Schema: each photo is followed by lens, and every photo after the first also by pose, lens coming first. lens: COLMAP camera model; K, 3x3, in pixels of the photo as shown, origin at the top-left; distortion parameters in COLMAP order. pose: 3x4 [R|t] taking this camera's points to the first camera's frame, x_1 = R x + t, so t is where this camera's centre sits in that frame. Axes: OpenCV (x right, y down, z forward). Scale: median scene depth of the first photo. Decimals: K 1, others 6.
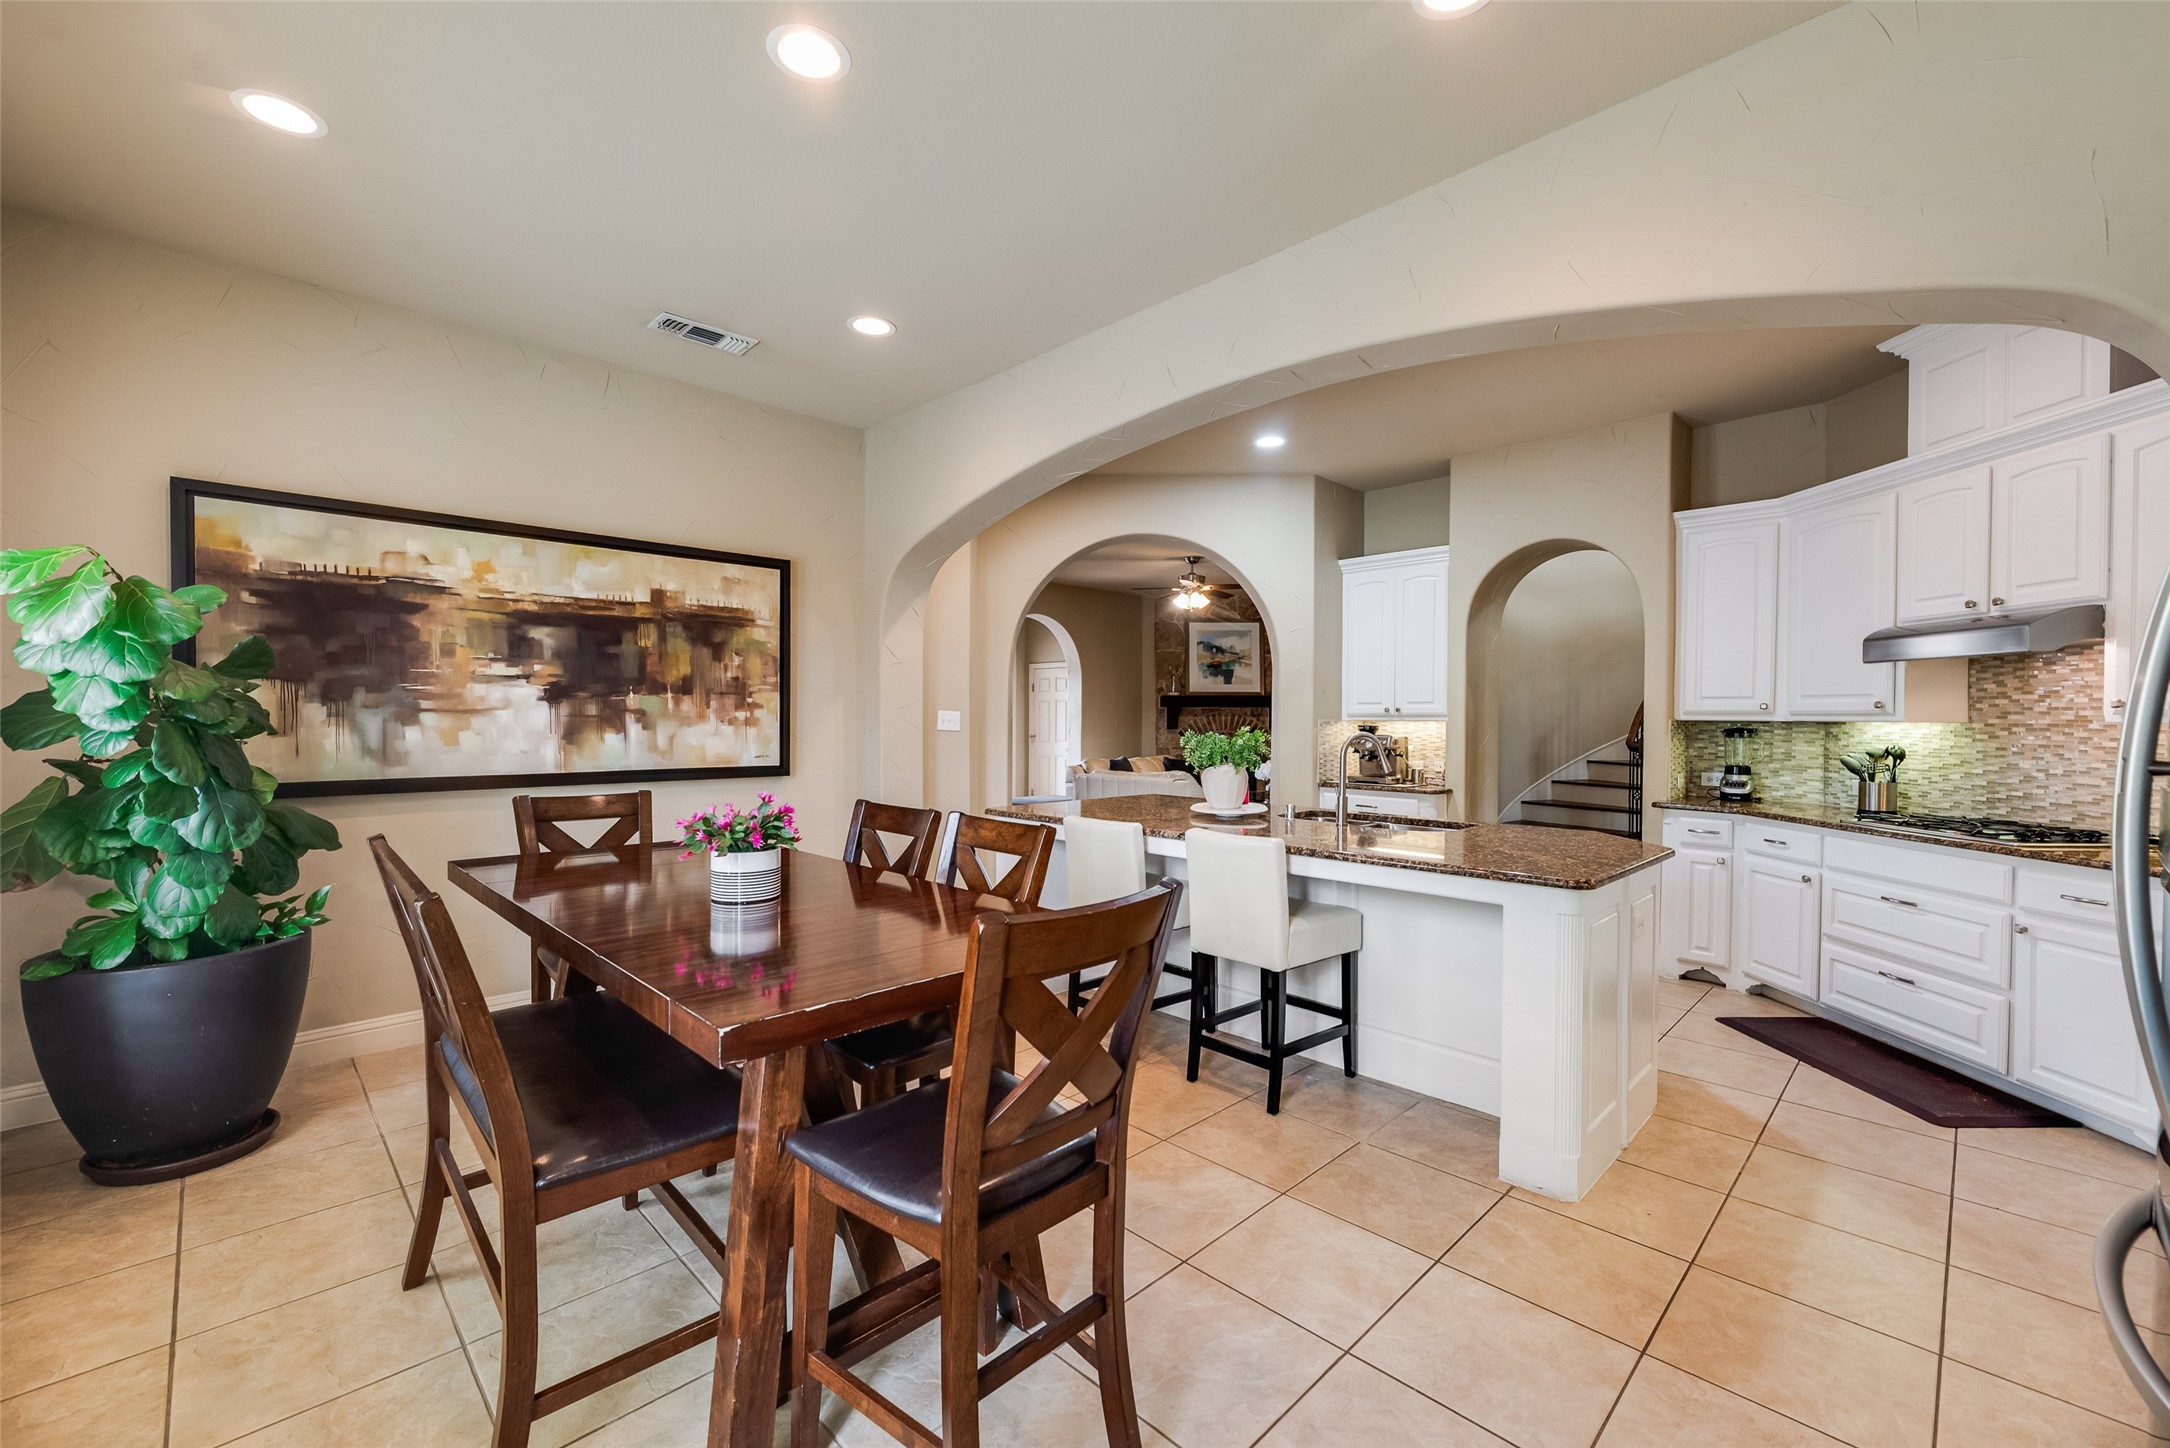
lens RADIAL K [[876.7, 0, 1089.0], [0, 876.7, 726.3], [0, 0, 1]] dist [-0.003796, 0.001323]
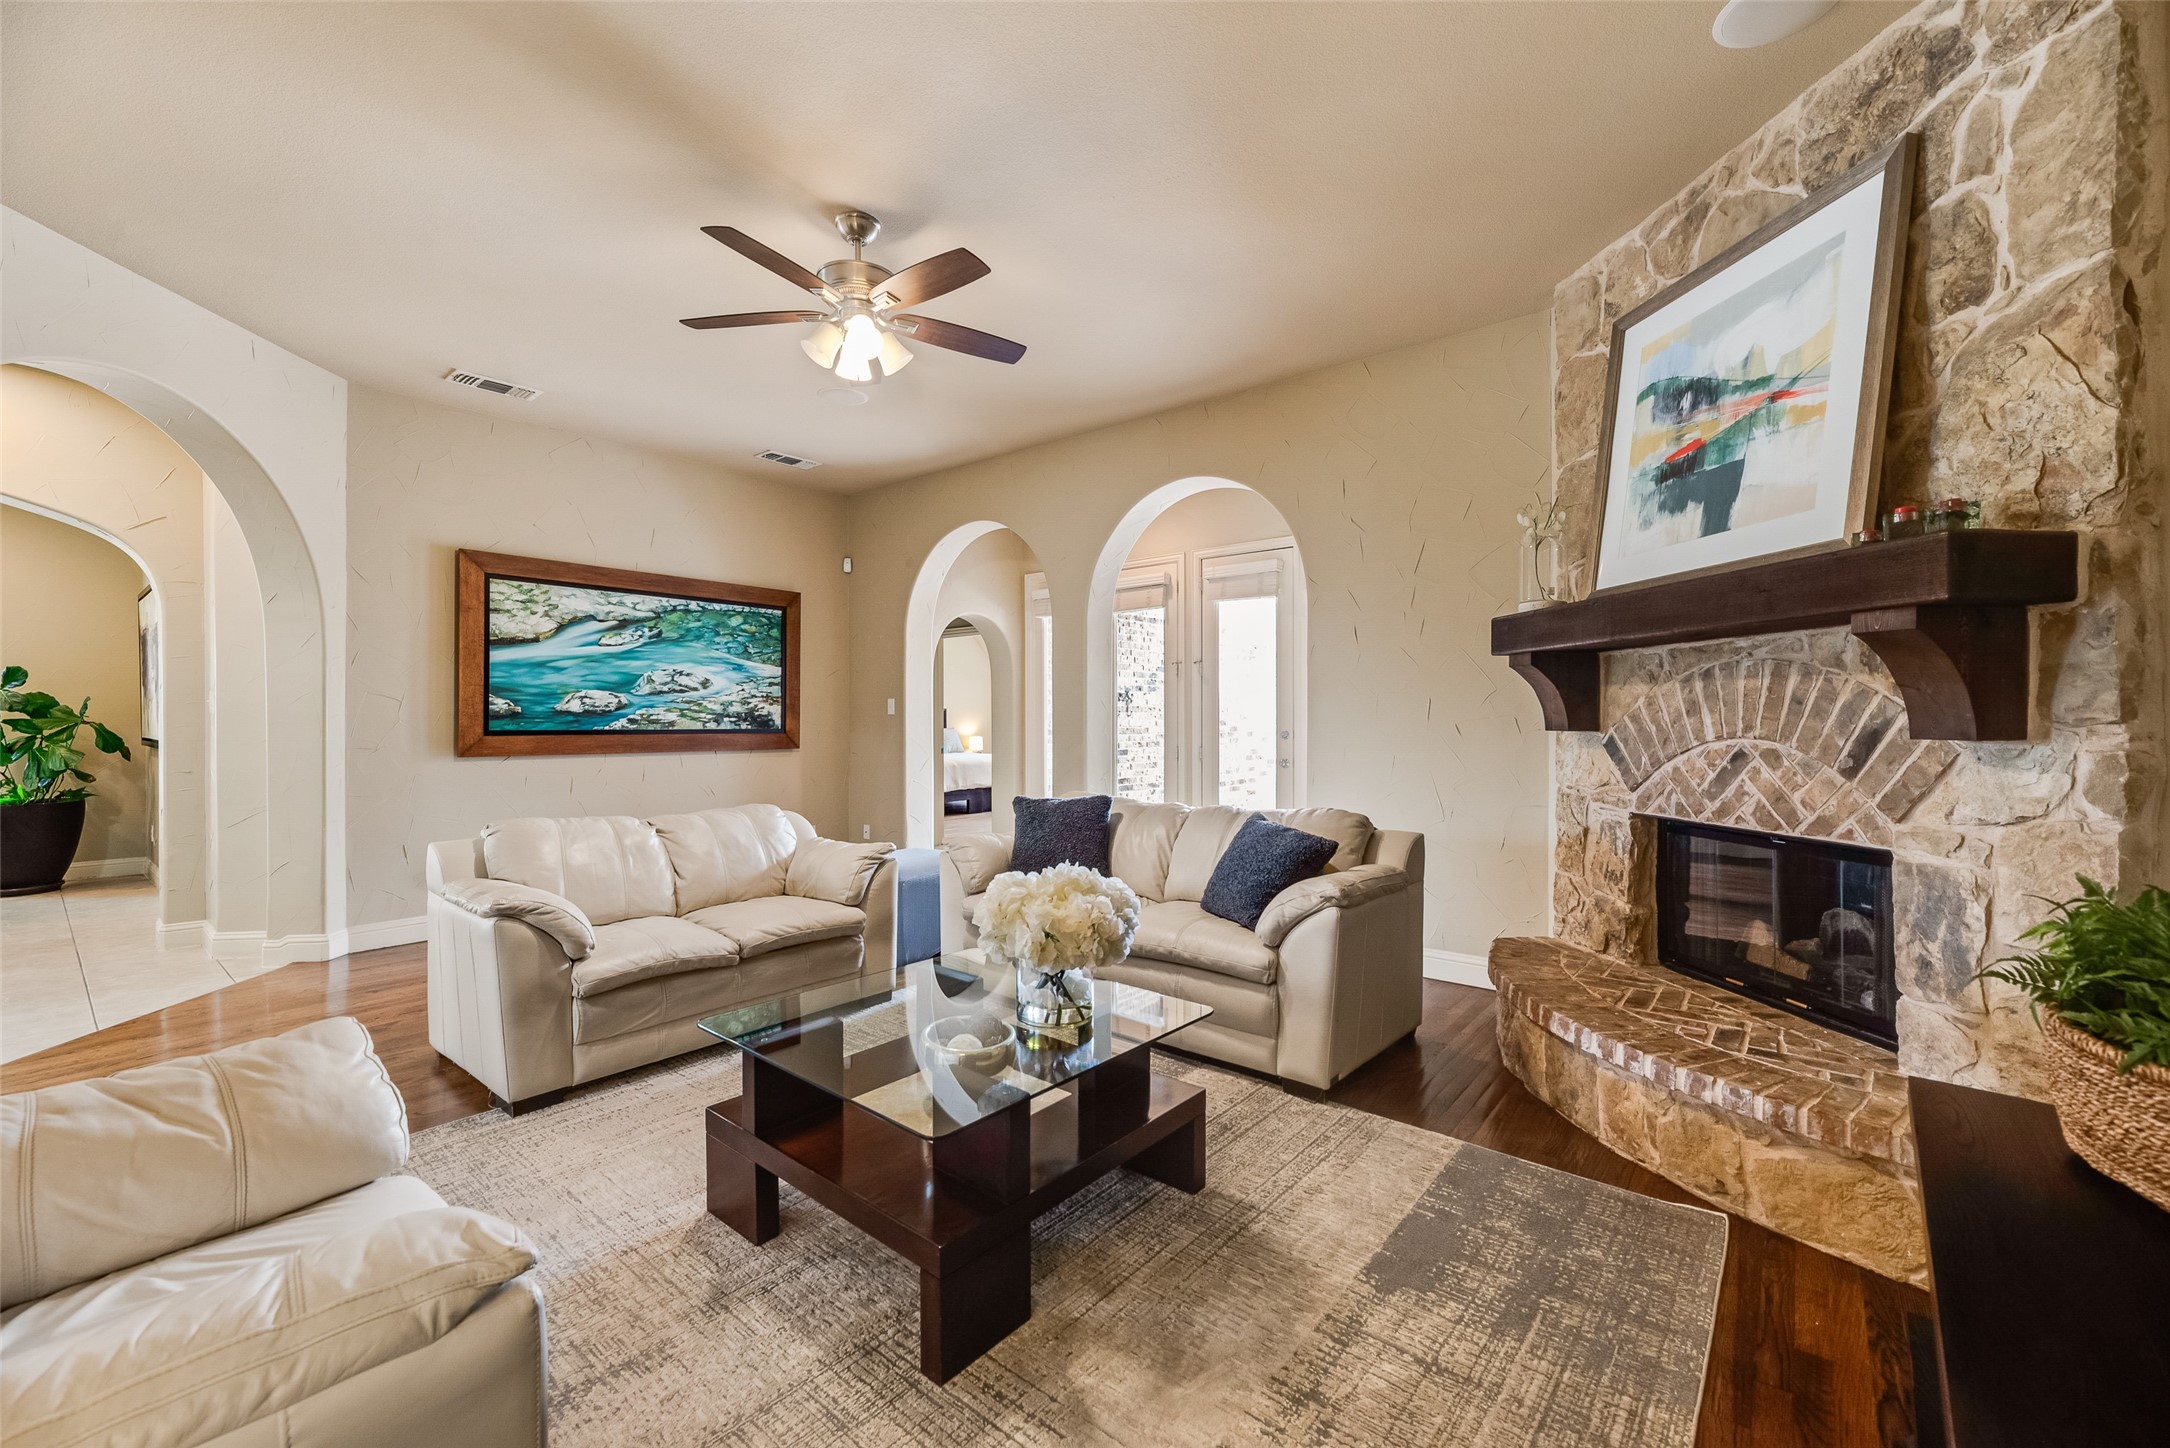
lens RADIAL K [[876.7, 0, 1087.5], [0, 876.7, 722.8], [0, 0, 1]] dist [-0.003796, 0.001323]
pose [[0.095885, 0.003165, -0.995387, 1.048693], [-0.008208, 0.999963, 0.002389, 0.004114], [0.995359, 0.007941, 0.095907, 2.347166]]
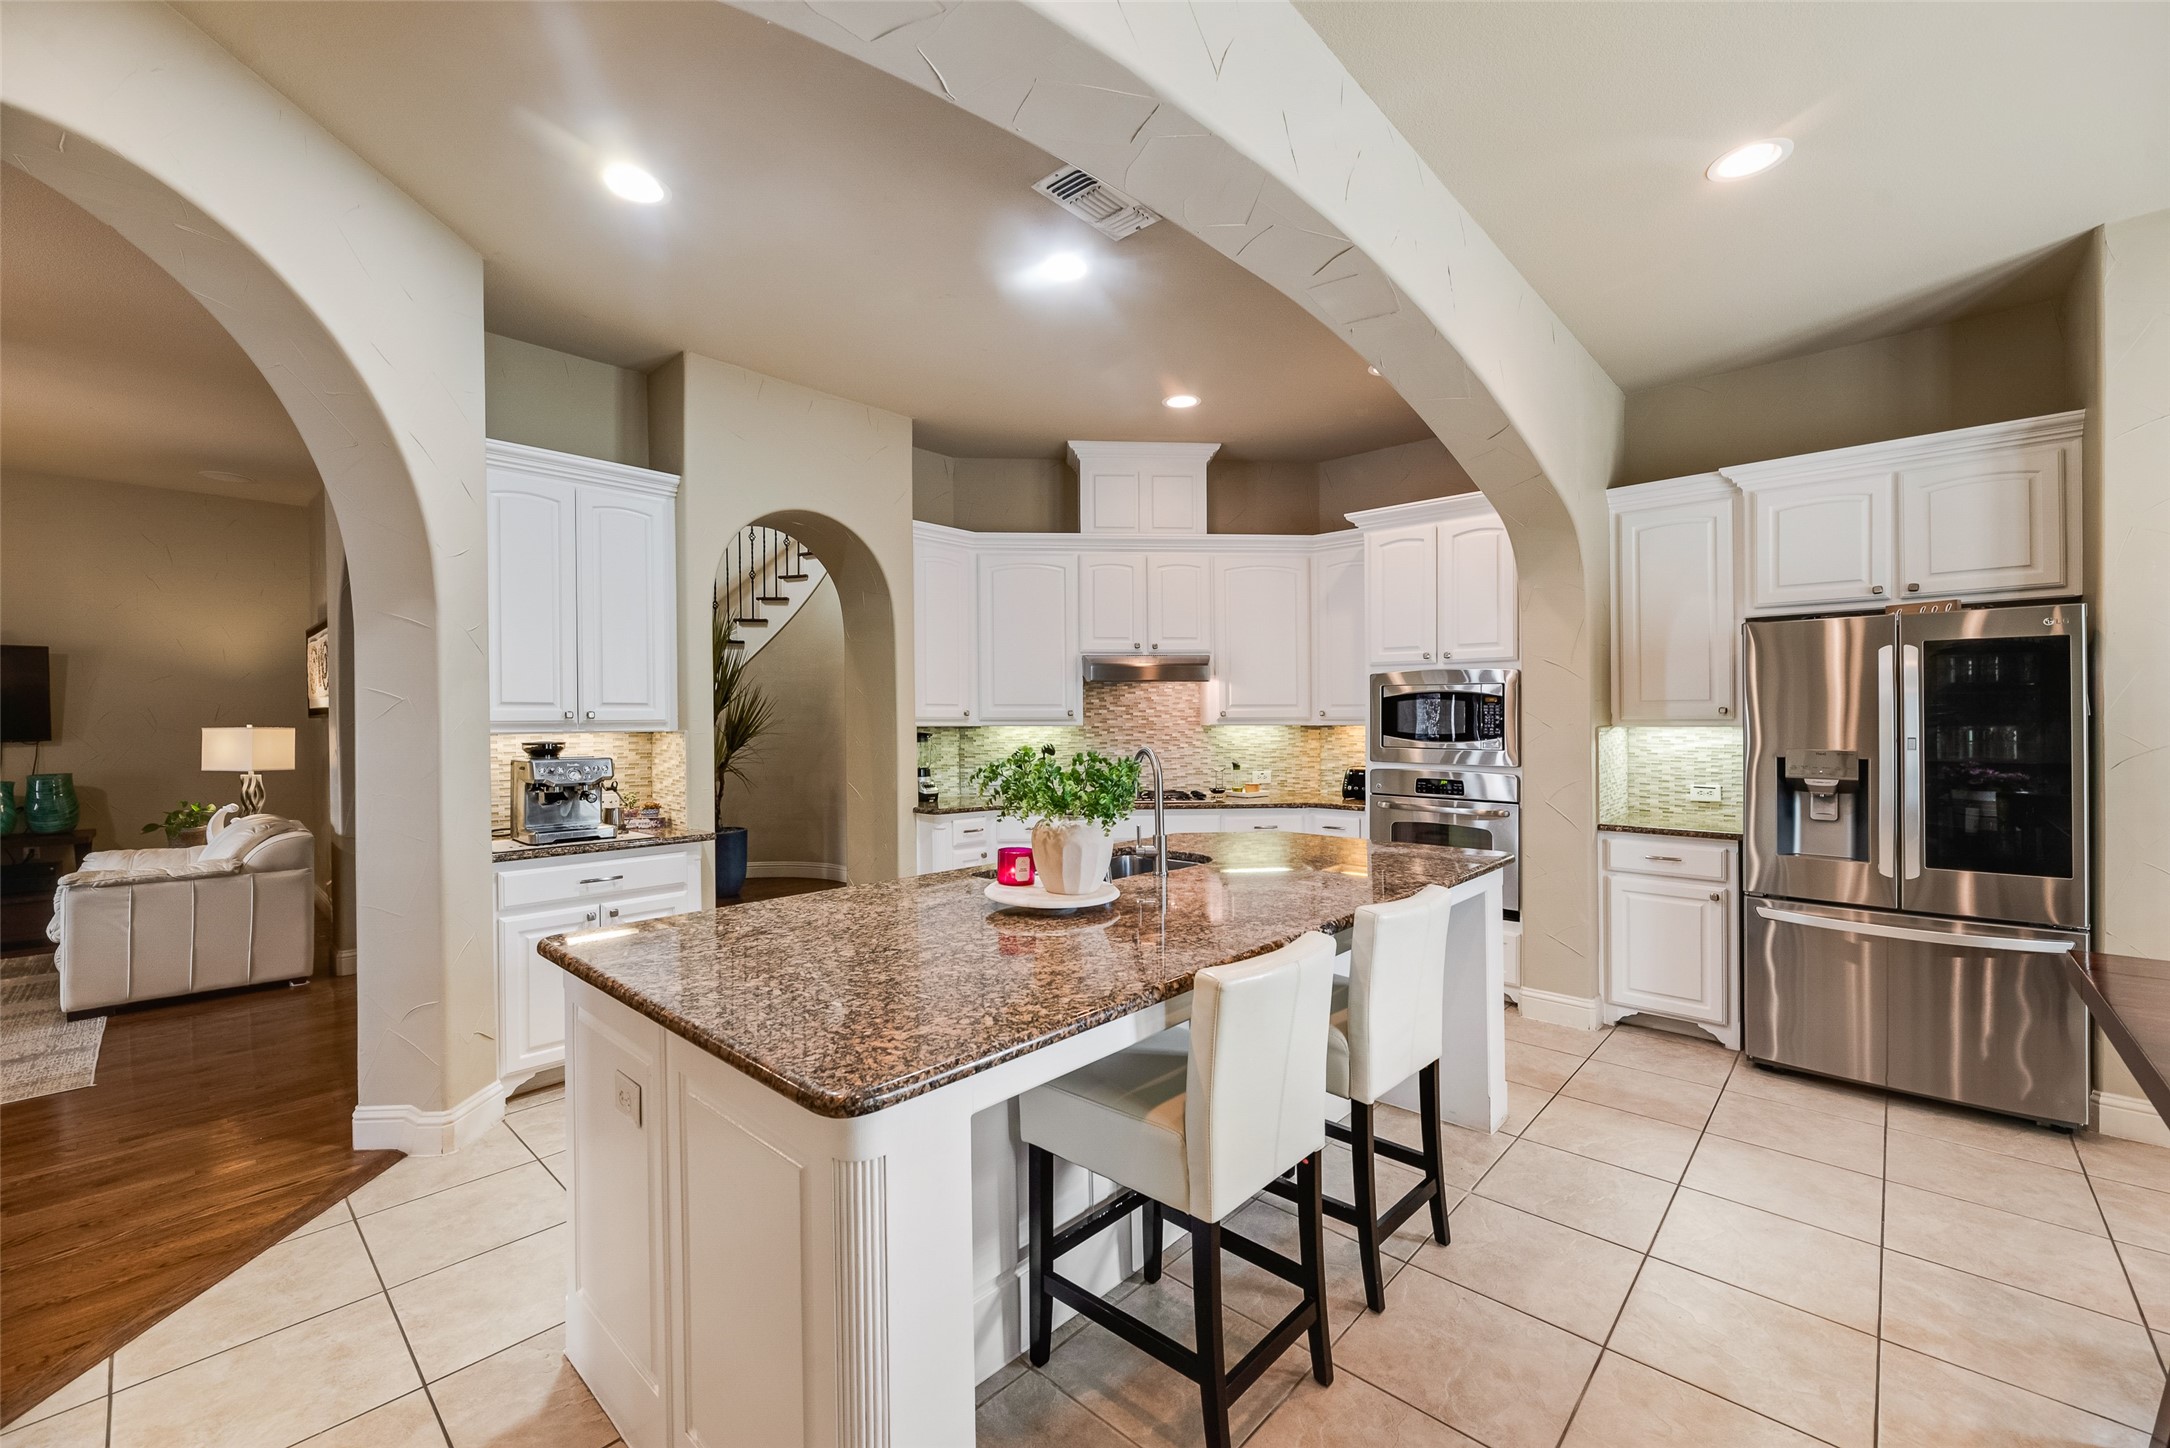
lens RADIAL K [[876.7, 0, 1083.9], [0, 876.7, 724.4], [0, 0, 1]] dist [-0.003796, 0.001323]
pose [[-0.047202, -0.012565, 0.998806, -0.398757], [0.013313, 0.999824, 0.013207, -0.023354], [-0.998797, 0.013920, -0.047026, 0.987976]]
